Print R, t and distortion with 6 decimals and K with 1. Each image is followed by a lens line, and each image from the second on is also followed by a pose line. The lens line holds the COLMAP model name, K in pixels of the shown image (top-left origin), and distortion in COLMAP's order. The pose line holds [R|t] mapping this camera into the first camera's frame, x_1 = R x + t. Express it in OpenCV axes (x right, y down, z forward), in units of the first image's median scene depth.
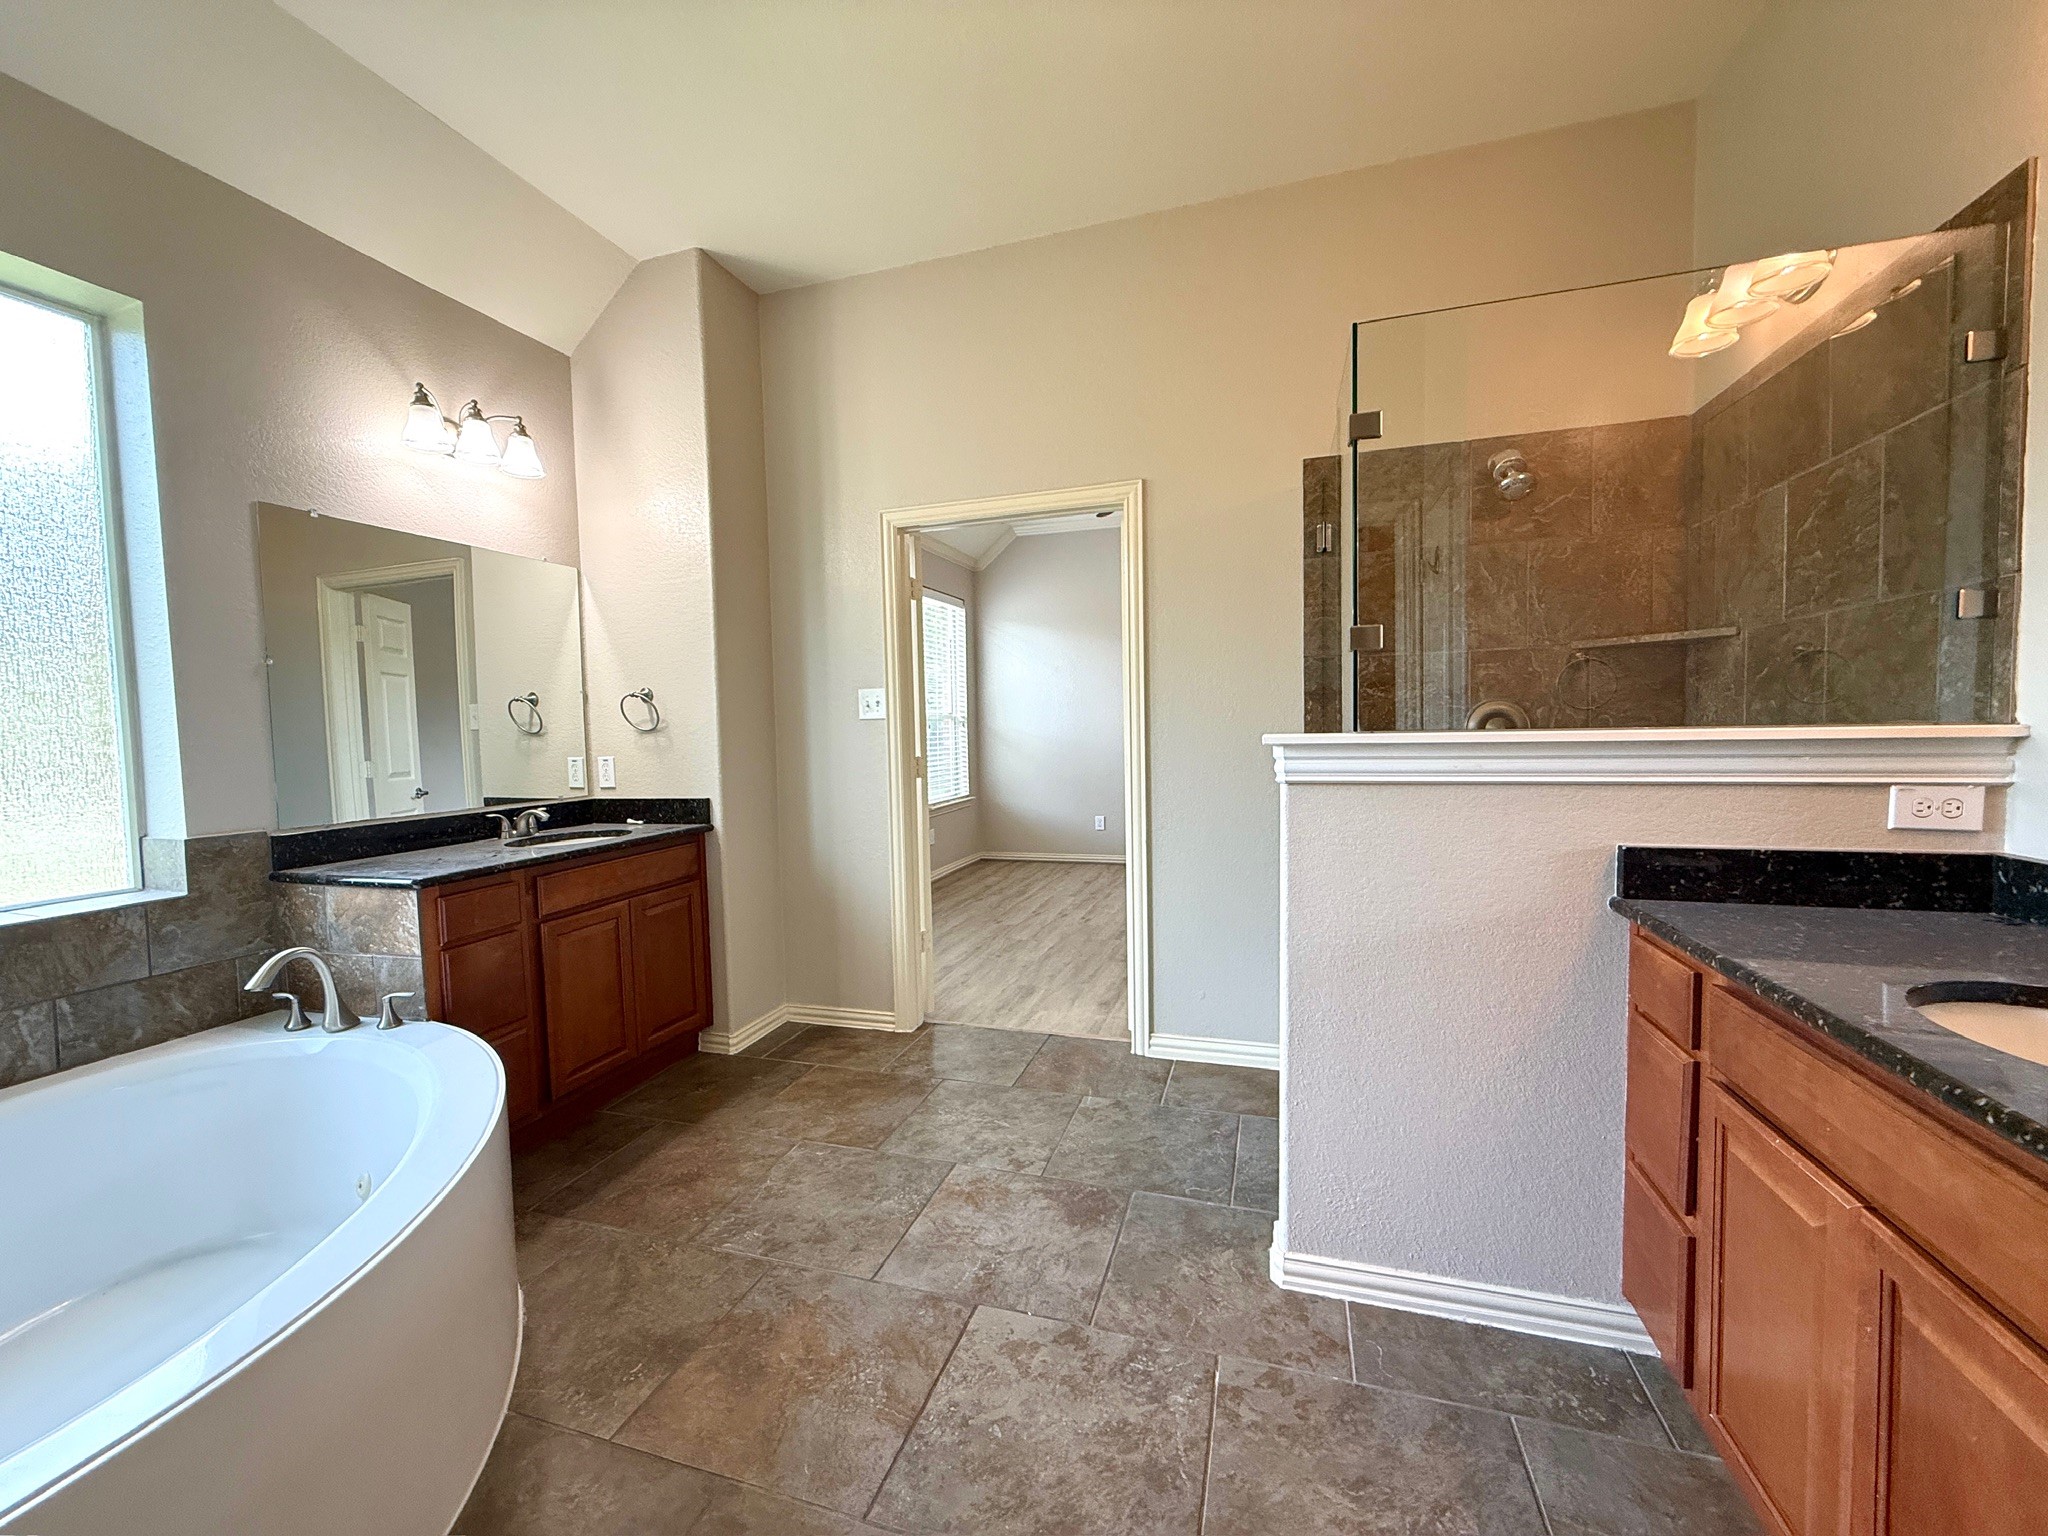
lens RADIAL K [[815.5, 0, 1020.8], [0, 815.5, 770.5], [0, 0, 1]] dist [-0.001991, 0.000814]
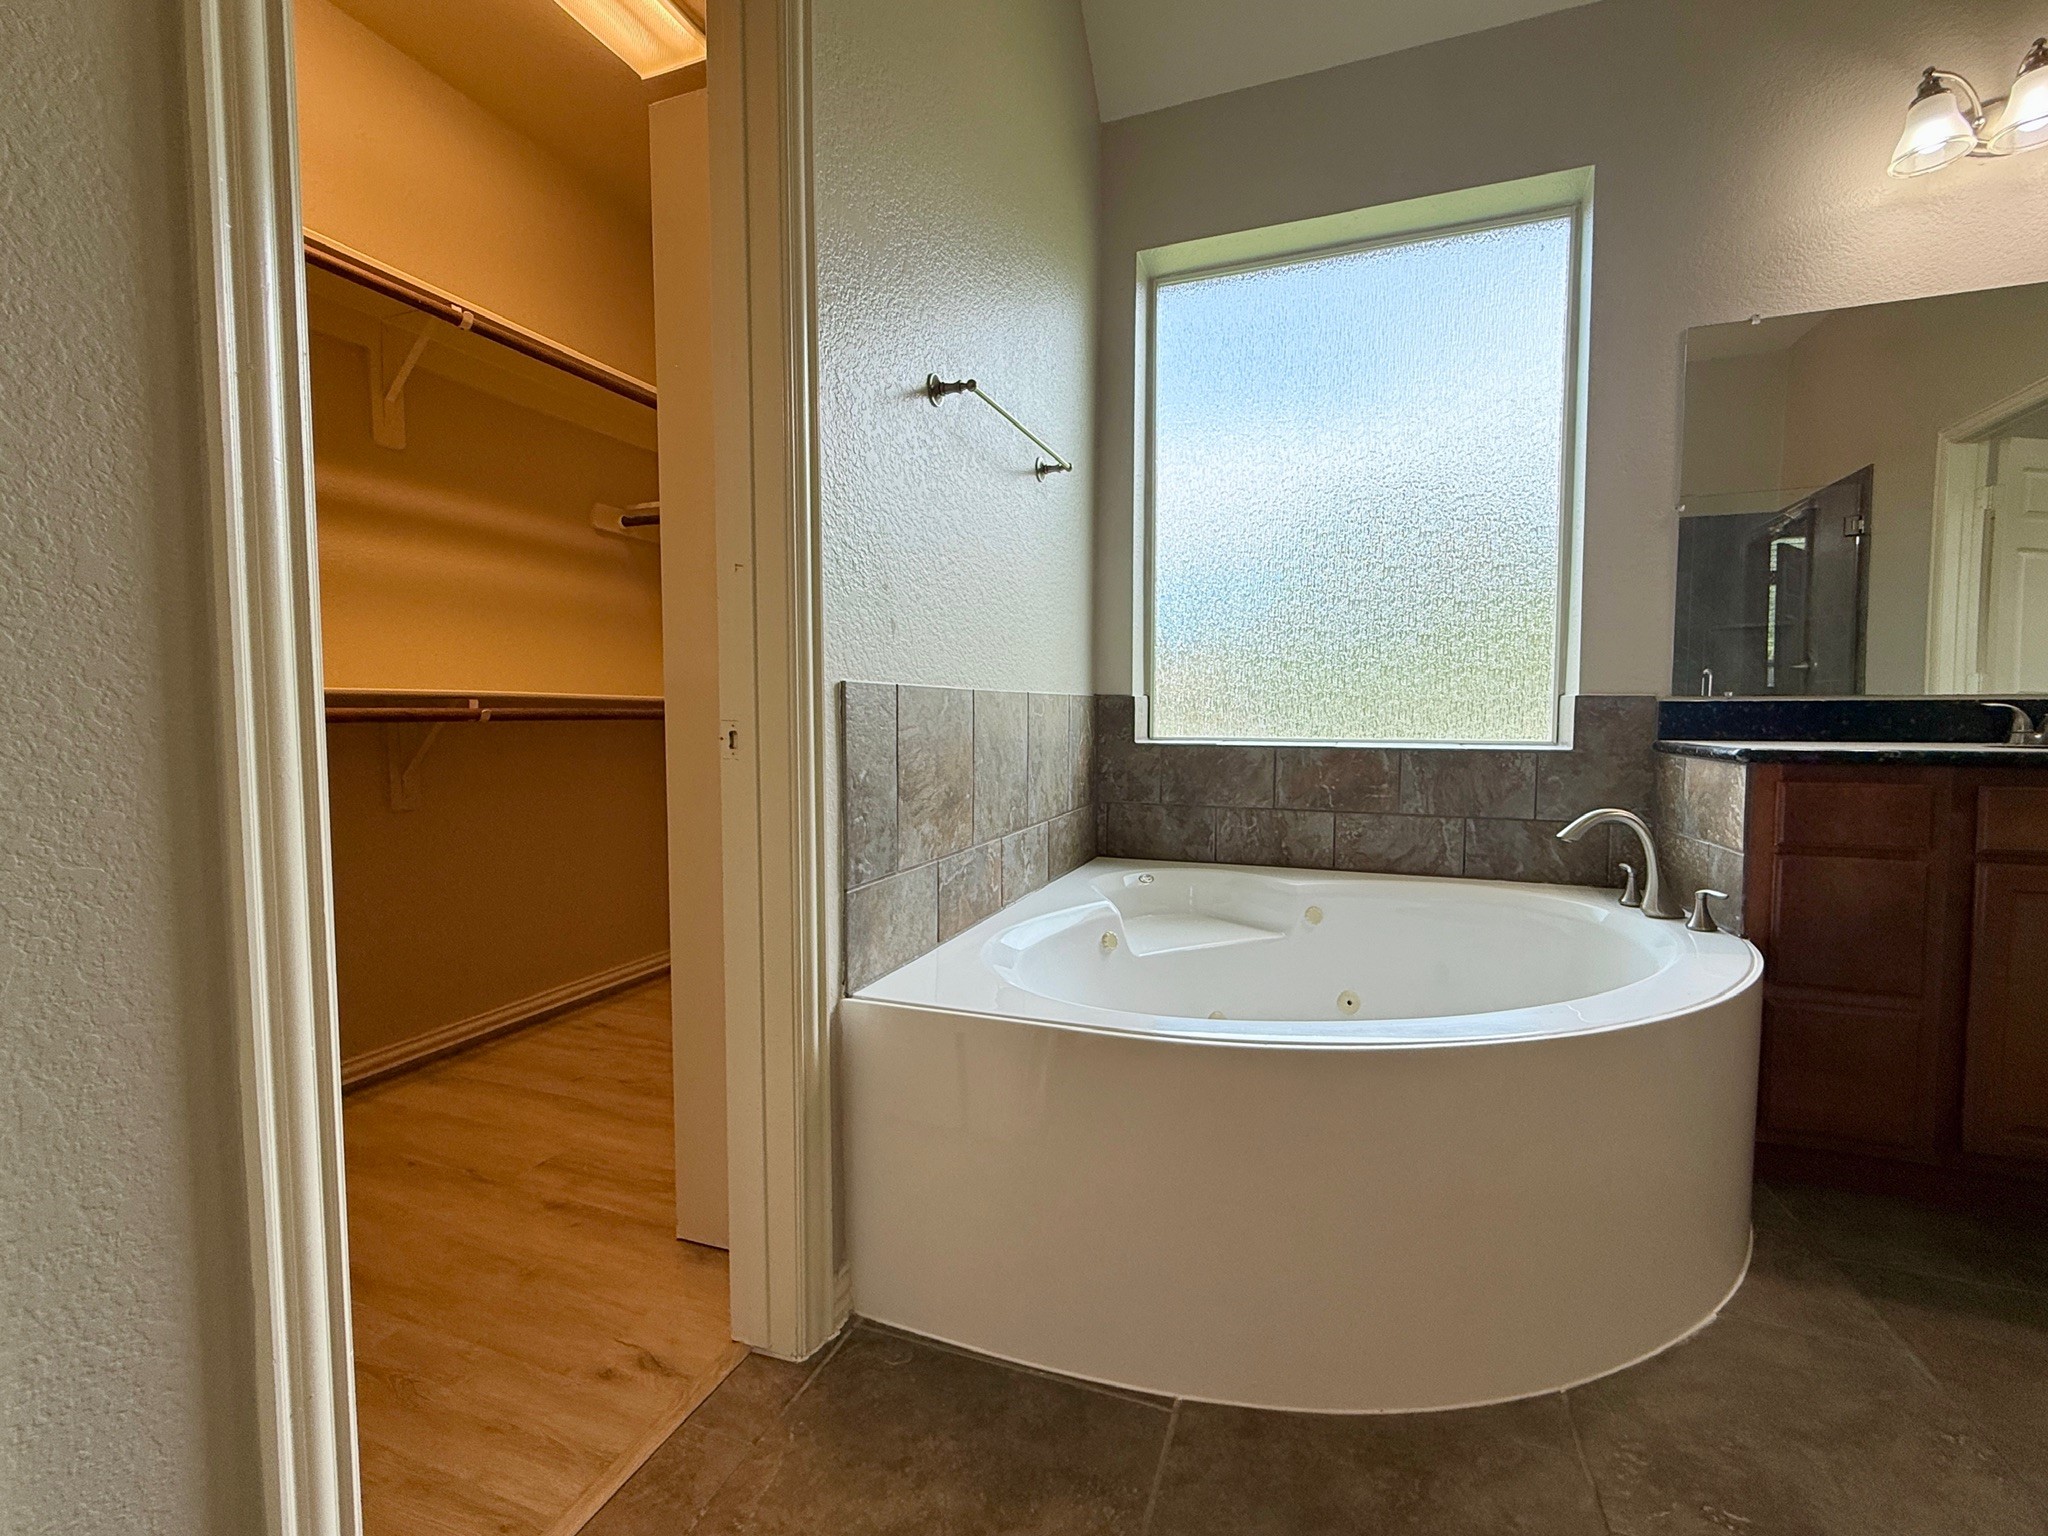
lens RADIAL K [[894.5, 0, 1023.7], [0, 894.5, 765.2], [0, 0, 1]] dist [0.004440, -0.000464]
pose [[-0.048157, 0.082742, -0.995407, 0.133566], [-0.056327, 0.994752, 0.085412, 0.112223], [0.997250, 0.060182, -0.043243, 0.351948]]
